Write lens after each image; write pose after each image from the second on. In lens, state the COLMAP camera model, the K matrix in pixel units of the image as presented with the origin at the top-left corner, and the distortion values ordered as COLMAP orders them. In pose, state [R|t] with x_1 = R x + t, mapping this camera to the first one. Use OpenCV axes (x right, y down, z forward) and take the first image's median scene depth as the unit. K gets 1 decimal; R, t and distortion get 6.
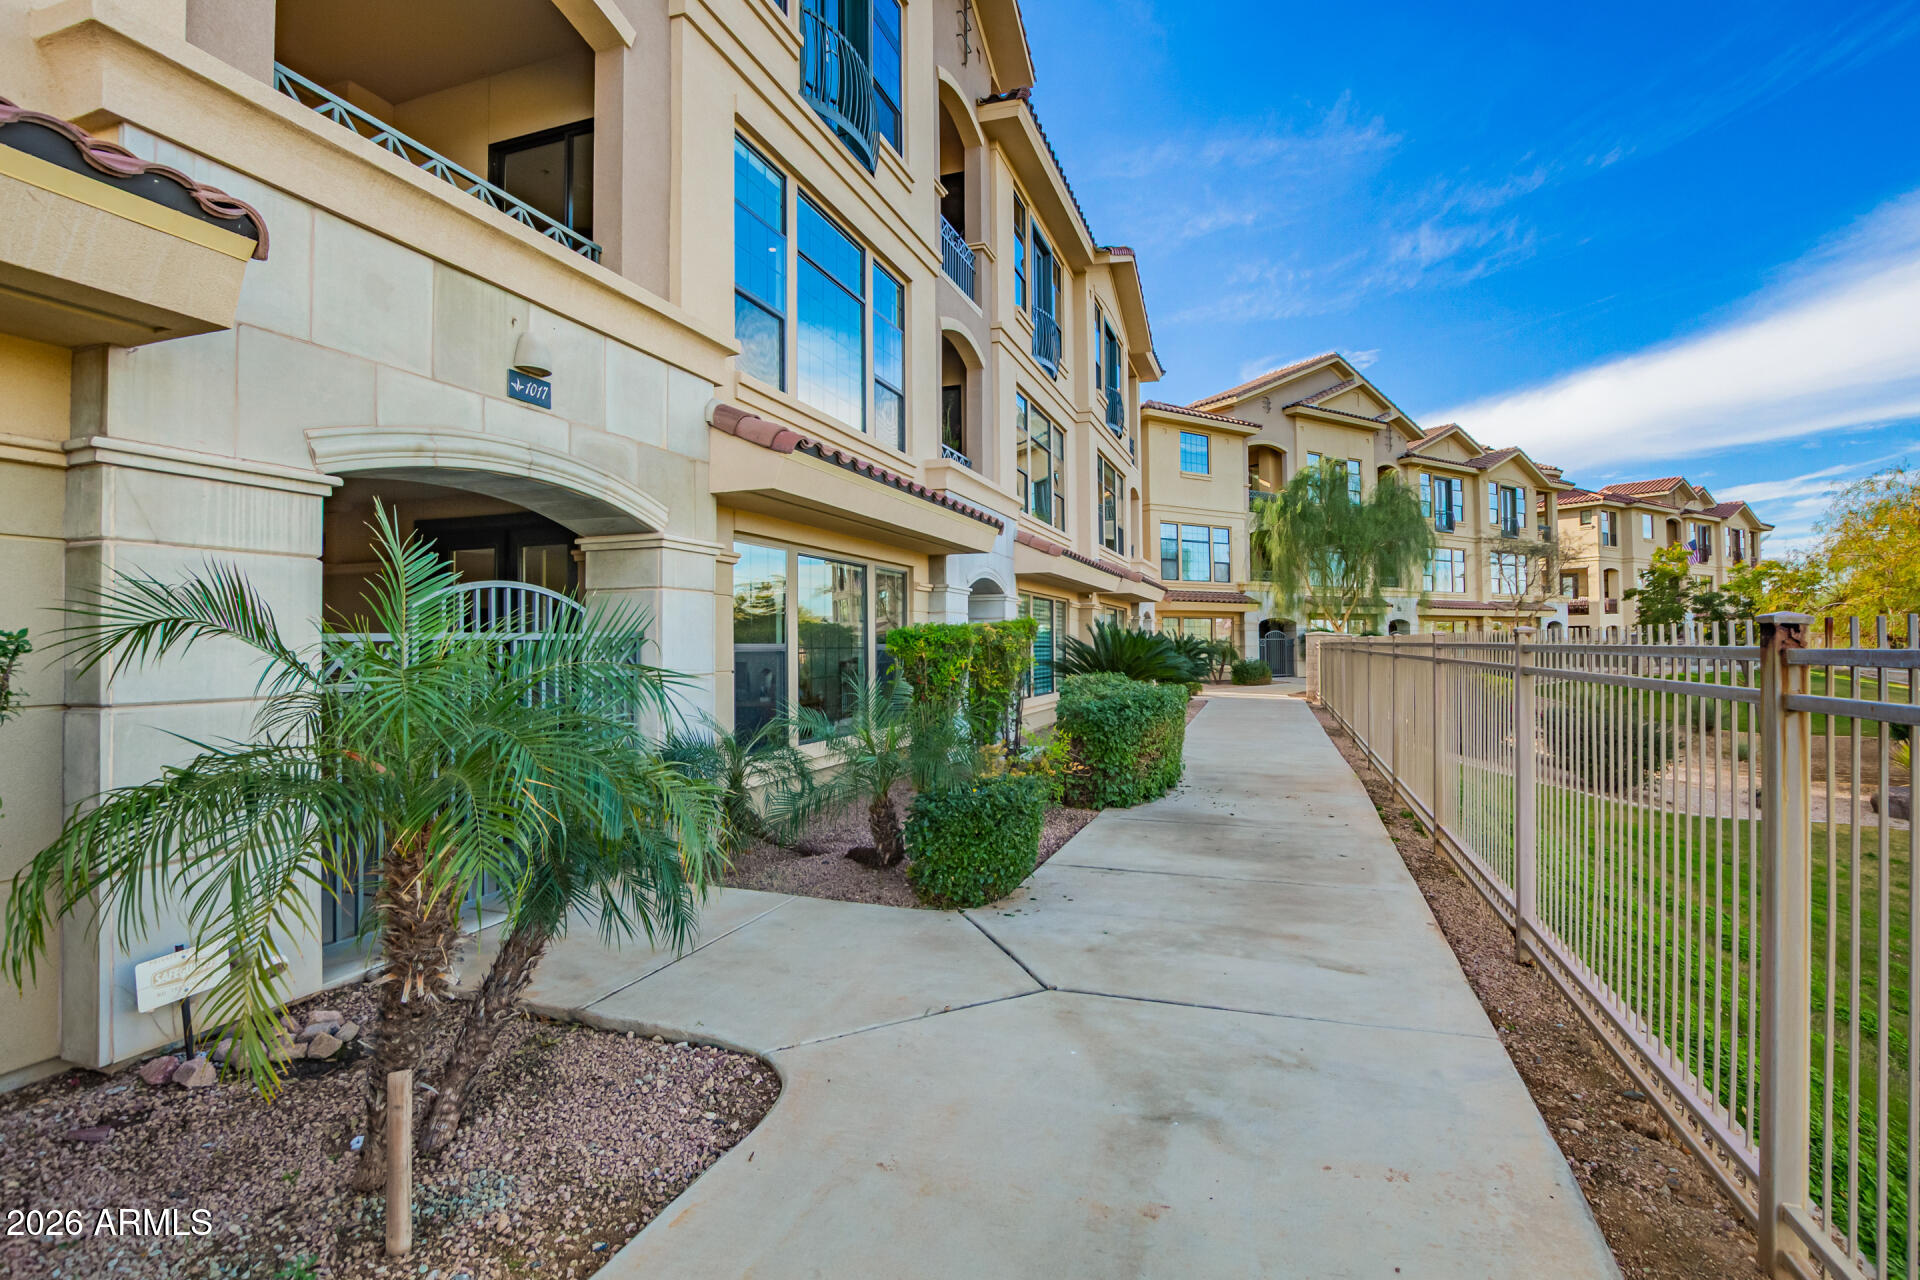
lens RADIAL K [[893.2, 0, 964.8], [0, 893.2, 636.7], [0, 0, 1]] dist [-0.024103, -0.000016]
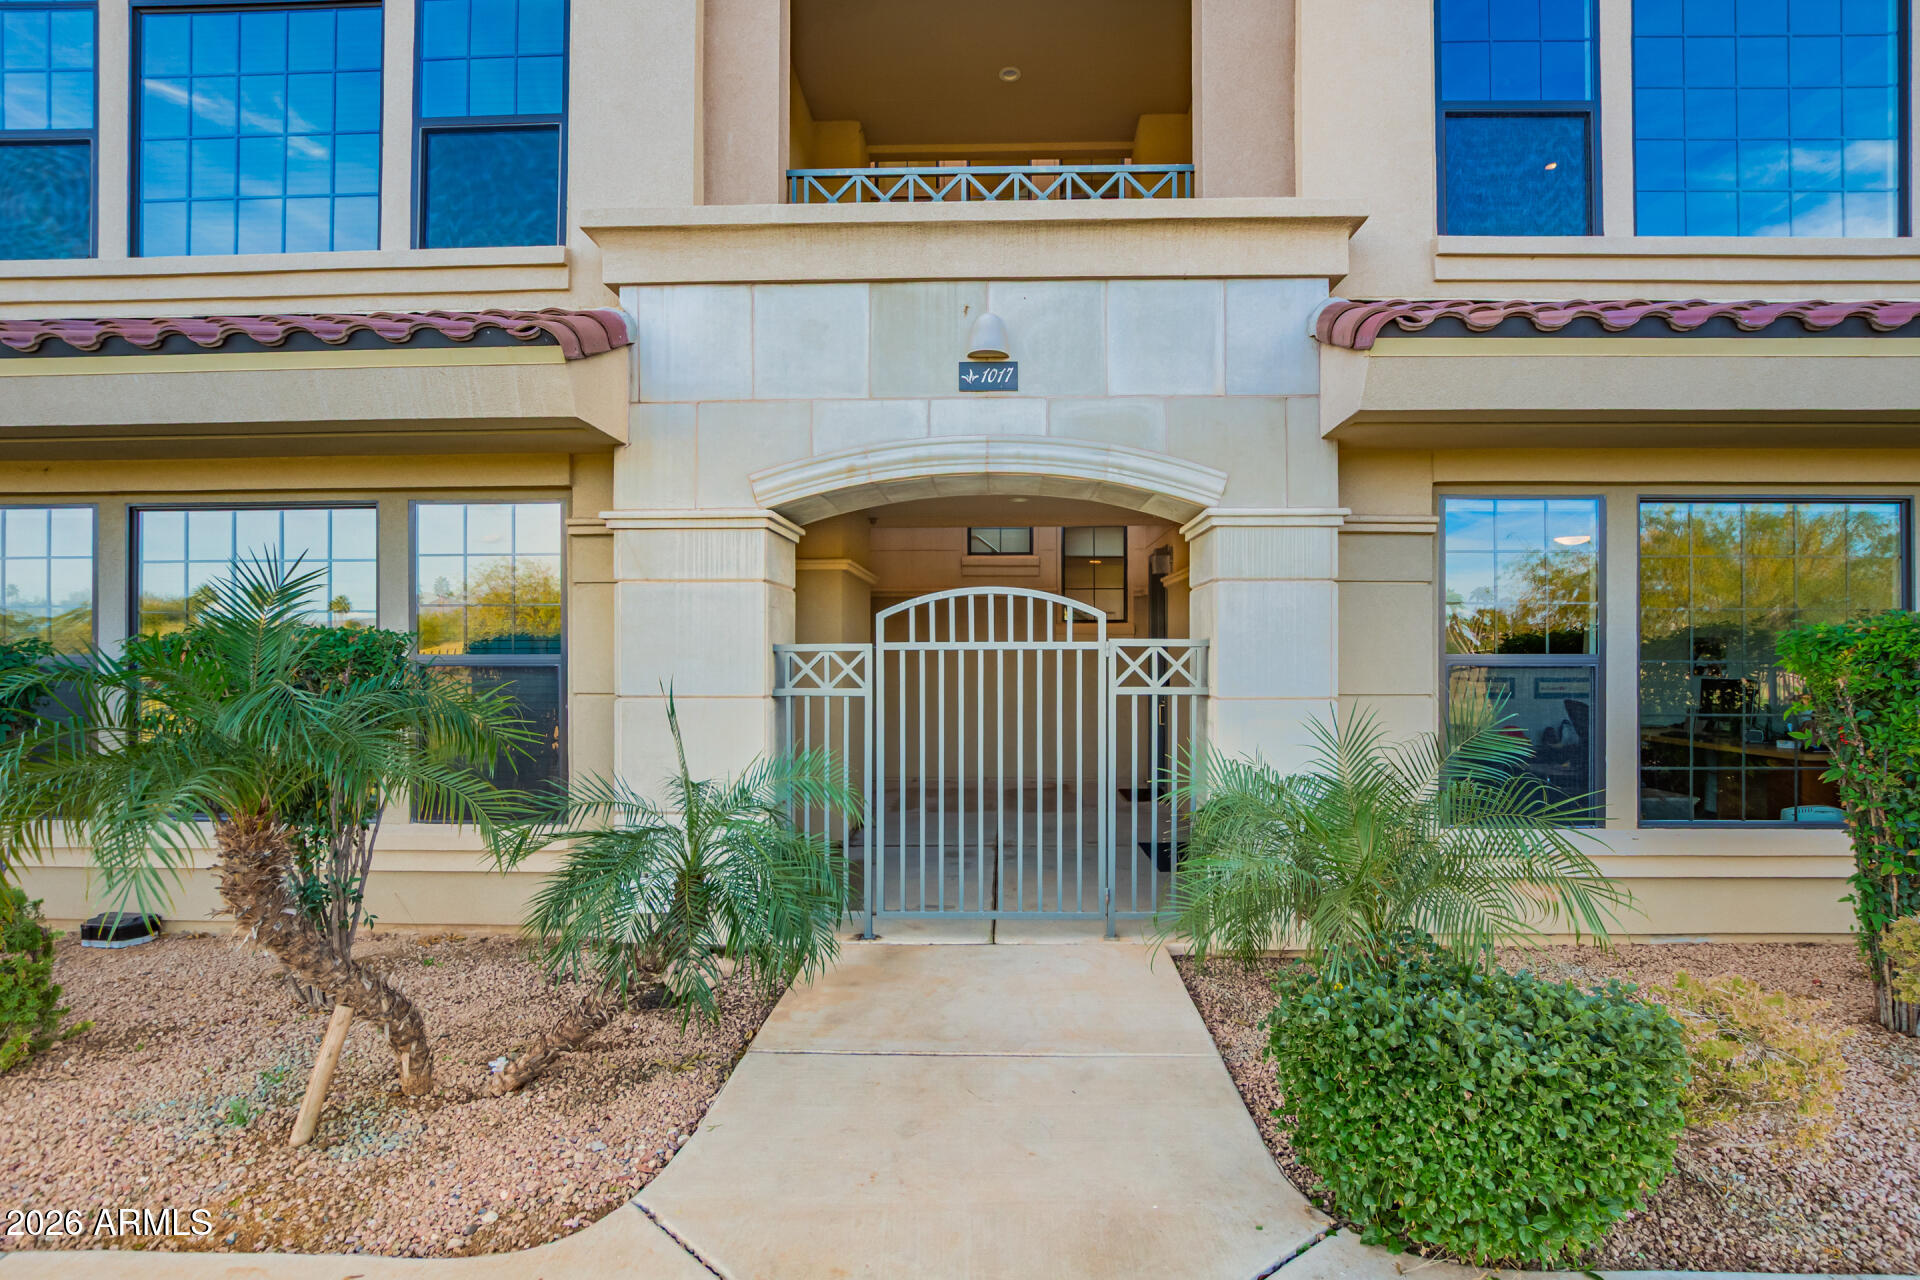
lens RADIAL K [[893.2, 0, 961.1], [0, 893.2, 658.5], [0, 0, 1]] dist [-0.024103, -0.000016]
pose [[0.321540, 0.009937, -0.946844, 0.388262], [0.006260, 0.999901, 0.012619, 0.000520], [0.946875, -0.009985, 0.321446, 0.698639]]
